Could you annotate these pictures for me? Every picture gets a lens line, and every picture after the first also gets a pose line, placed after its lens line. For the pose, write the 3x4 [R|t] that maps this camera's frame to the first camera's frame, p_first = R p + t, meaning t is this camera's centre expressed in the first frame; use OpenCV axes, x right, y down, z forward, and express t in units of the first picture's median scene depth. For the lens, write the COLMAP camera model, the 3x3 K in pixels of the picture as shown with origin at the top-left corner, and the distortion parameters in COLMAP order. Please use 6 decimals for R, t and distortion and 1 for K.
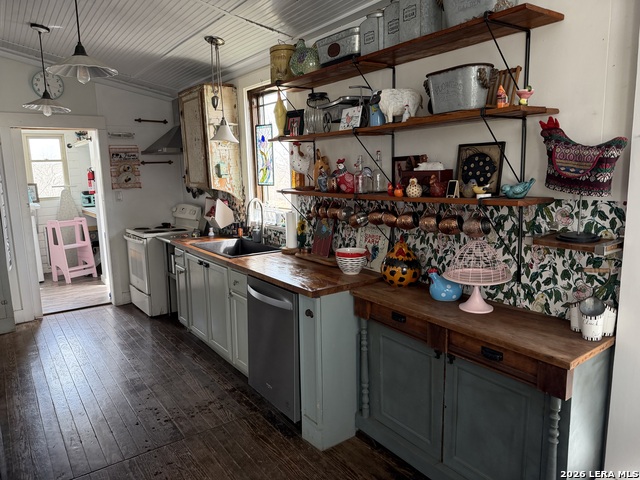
lens RADIAL K [[452.2, 0, 322.2], [0, 452.2, 242.7], [0, 0, 1]] dist [0.003419, -0.008406]
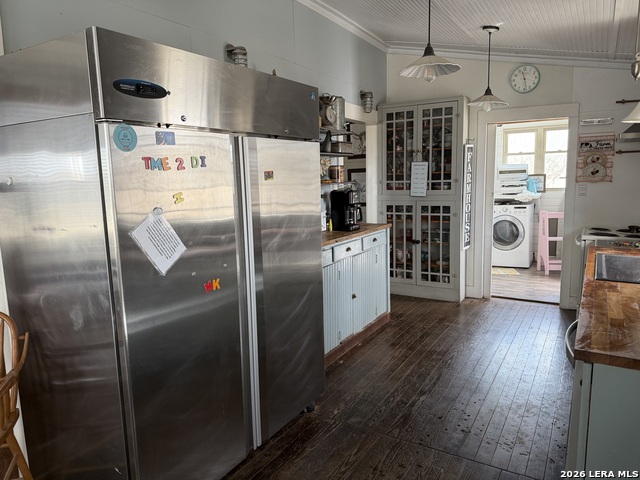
lens RADIAL K [[452.2, 0, 320.5], [0, 452.2, 241.7], [0, 0, 1]] dist [0.003419, -0.008406]
pose [[0.390362, 0.151793, -0.908062, 0.593128], [-0.132341, 0.985323, 0.107816, -0.099988], [0.911100, 0.078086, 0.404721, 0.561296]]
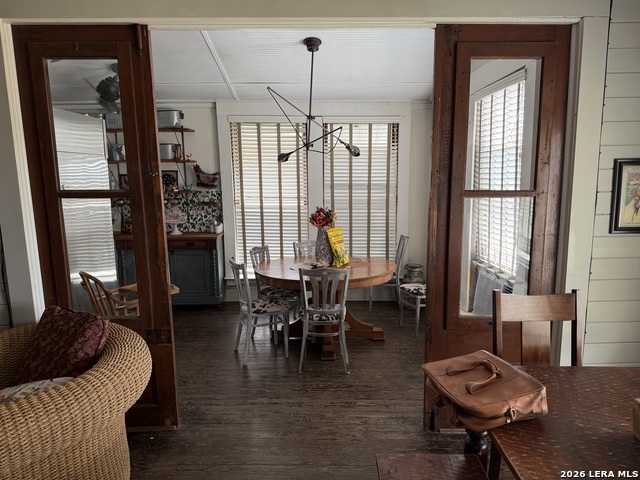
lens RADIAL K [[452.2, 0, 322.7], [0, 452.2, 240.1], [0, 0, 1]] dist [0.003419, -0.008406]
pose [[0.578590, -0.108285, 0.808398, -1.297046], [0.121940, 0.991492, 0.045535, 0.166837], [-0.806452, 0.072231, 0.586872, -1.222047]]
